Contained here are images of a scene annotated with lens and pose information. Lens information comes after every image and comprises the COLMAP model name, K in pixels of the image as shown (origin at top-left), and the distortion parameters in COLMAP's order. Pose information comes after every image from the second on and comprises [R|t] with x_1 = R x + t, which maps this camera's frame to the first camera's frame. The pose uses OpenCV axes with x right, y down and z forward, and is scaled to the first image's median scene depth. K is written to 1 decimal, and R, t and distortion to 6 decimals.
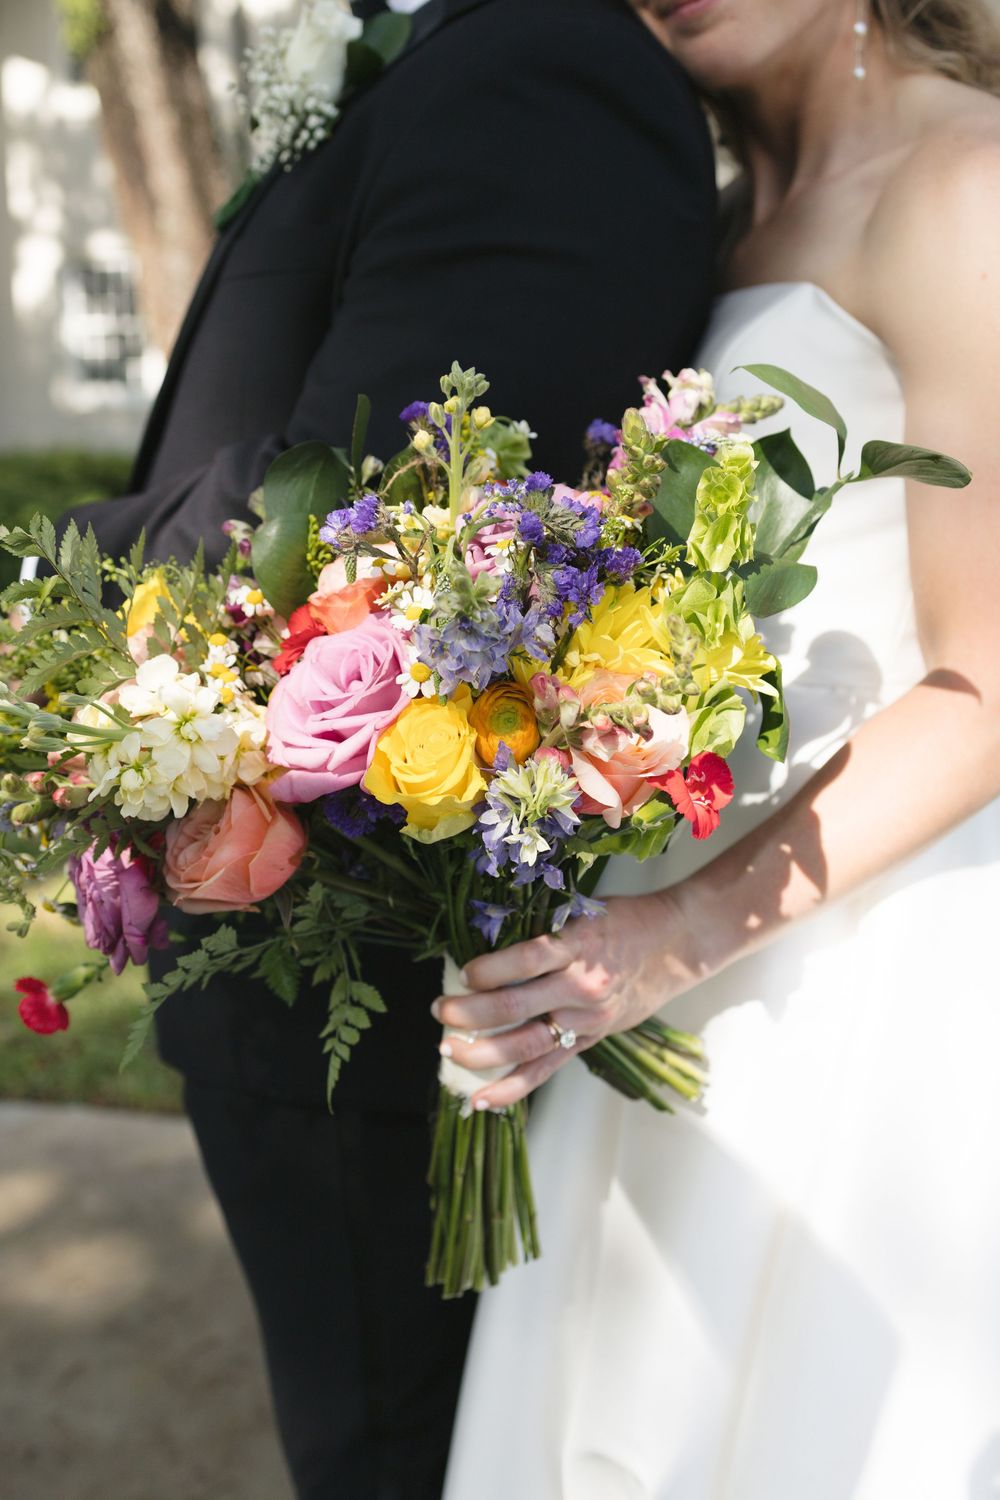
lens RADIAL K [[1530.1, 0, 500.0], [0, 1530.1, 750.0], [0, 0, 1]] dist [-0.358439, 0.001201]
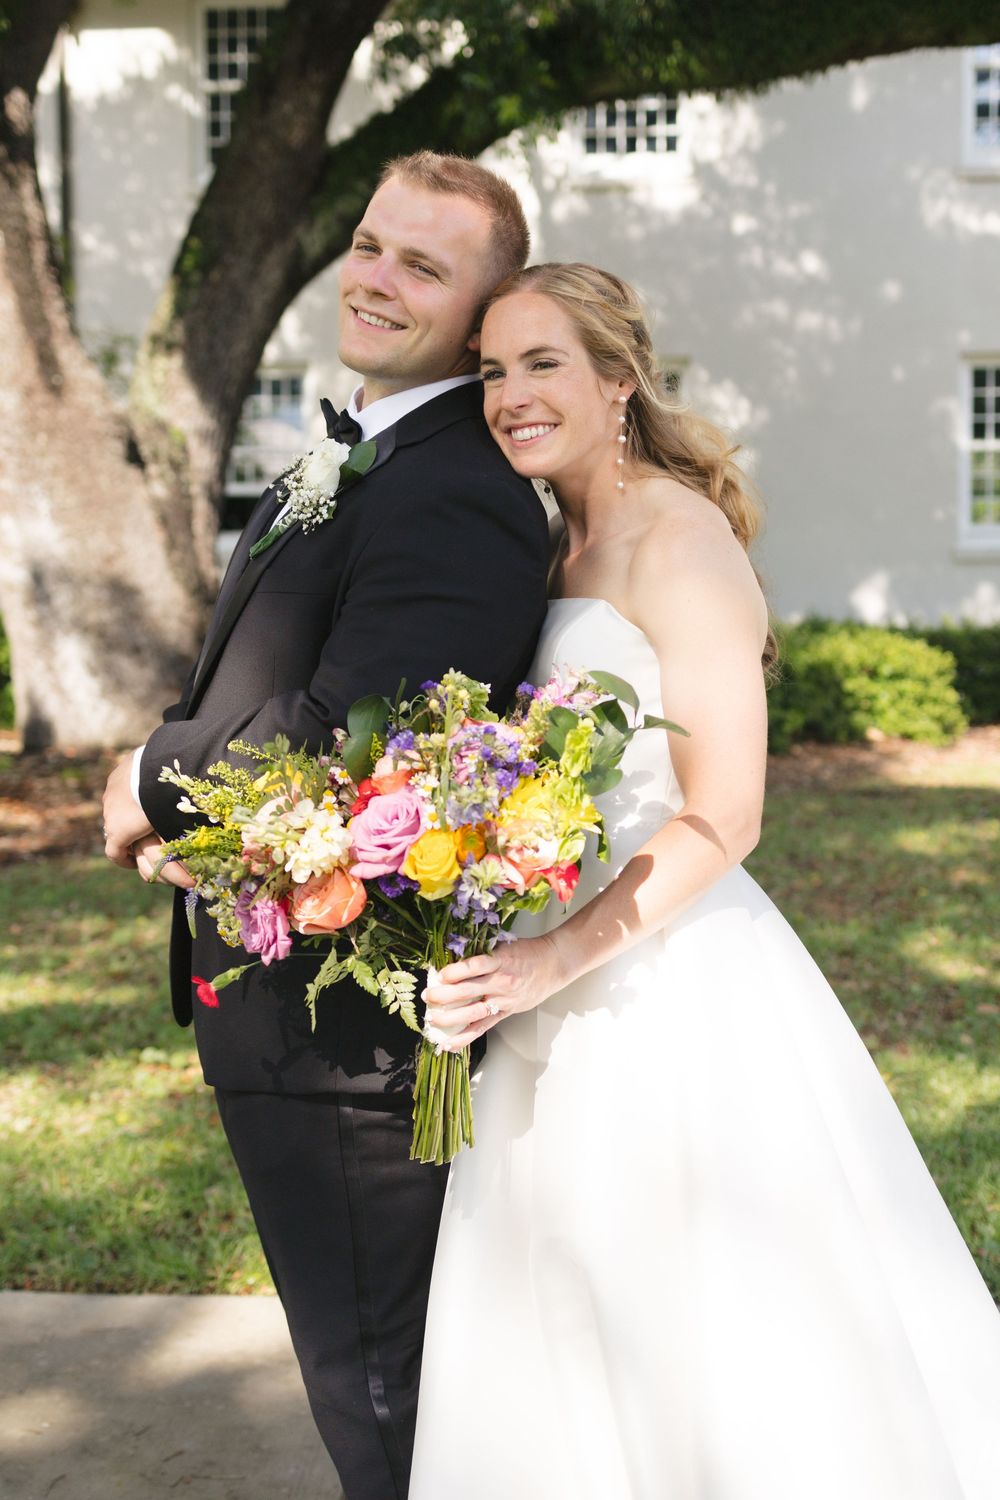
lens RADIAL K [[1536.7, 0, 499.1], [0, 1536.7, 835.2], [0, 0, 1]] dist [-0.053530, 0.008893]
pose [[0.997943, 0.026023, 0.058595, -0.079469], [-0.025450, 0.999621, -0.010496, -0.007092], [-0.058846, 0.008983, 0.998227, -1.078278]]
